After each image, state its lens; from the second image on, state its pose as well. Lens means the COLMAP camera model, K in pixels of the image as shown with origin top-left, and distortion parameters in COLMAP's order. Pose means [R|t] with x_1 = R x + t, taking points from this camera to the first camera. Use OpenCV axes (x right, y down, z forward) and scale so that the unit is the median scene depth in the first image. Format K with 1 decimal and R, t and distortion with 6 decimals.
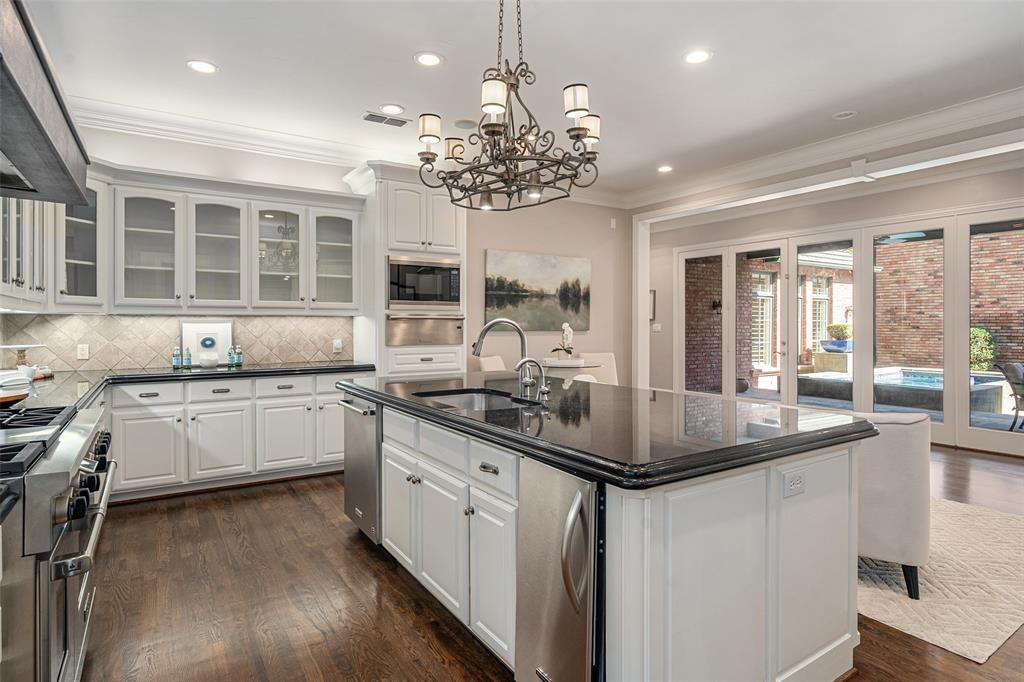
lens RADIAL K [[551.3, 0, 519.1], [0, 551.3, 326.3], [0, 0, 1]] dist [-0.000506, -0.000847]
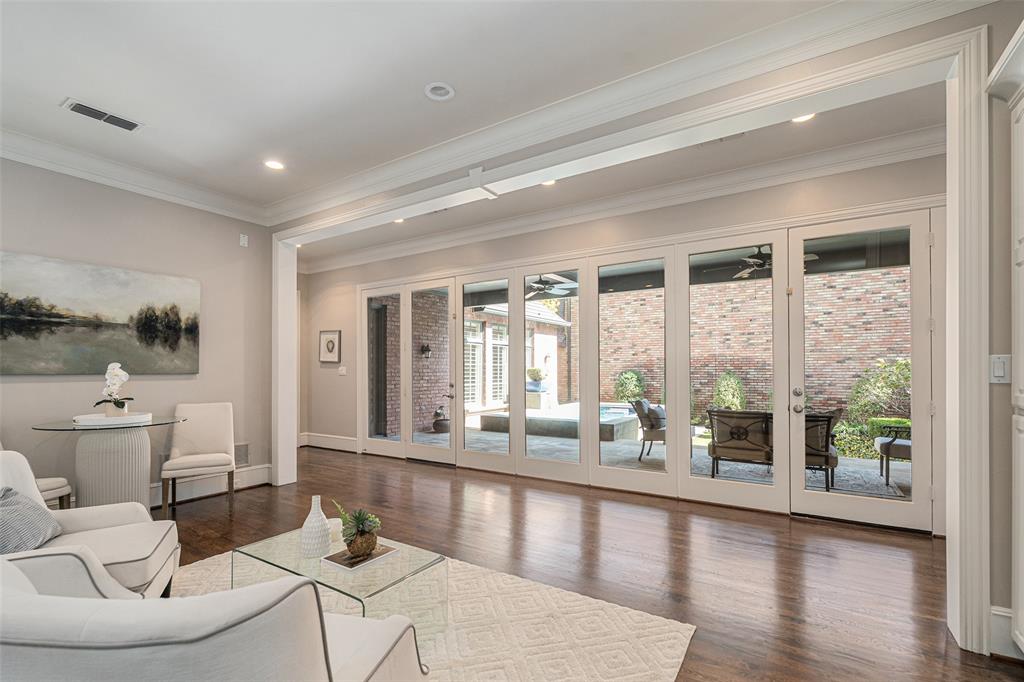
lens RADIAL K [[452.2, 0, 525.3], [0, 452.2, 369.1], [0, 0, 1]] dist [-0.010599, 0.000779]
pose [[0.906660, -0.002198, 0.421857, 0.288555], [0.004505, 0.999980, -0.004472, 0.005921], [-0.421838, 0.005955, 0.906651, 0.253933]]
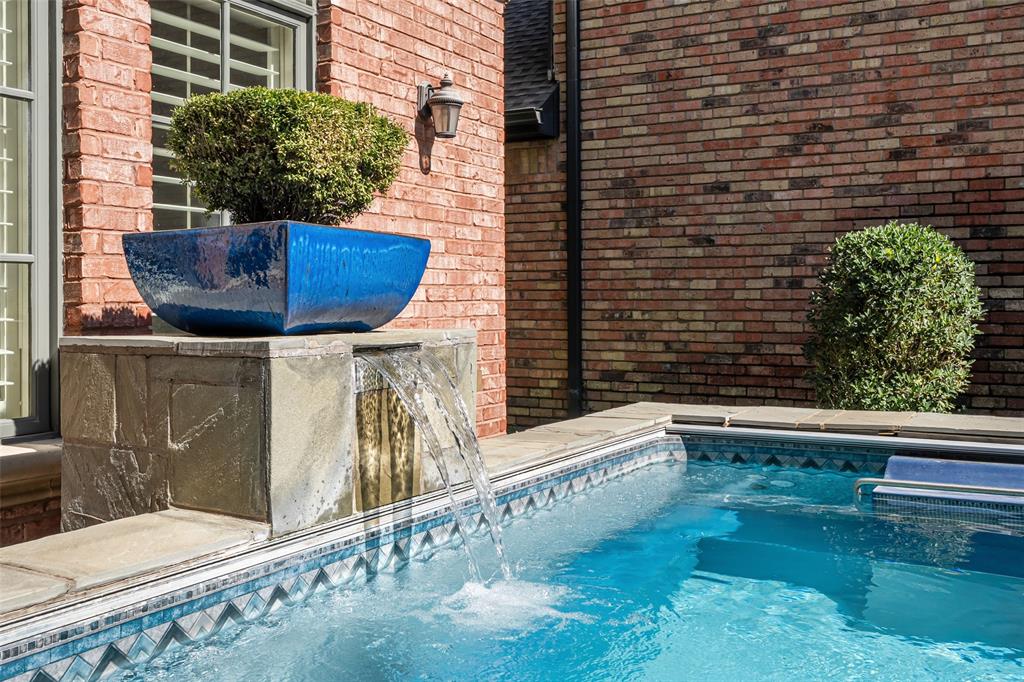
lens RADIAL K [[1016.2, 0, 511.4], [0, 1016.2, 336.6], [0, 0, 1]] dist [-0.003084, 0.000000]
pose [[0.888509, -0.017382, 0.458530, 0.989432], [0.005900, 0.999632, 0.026462, 0.085803], [-0.458821, -0.020806, 0.888285, 1.458559]]
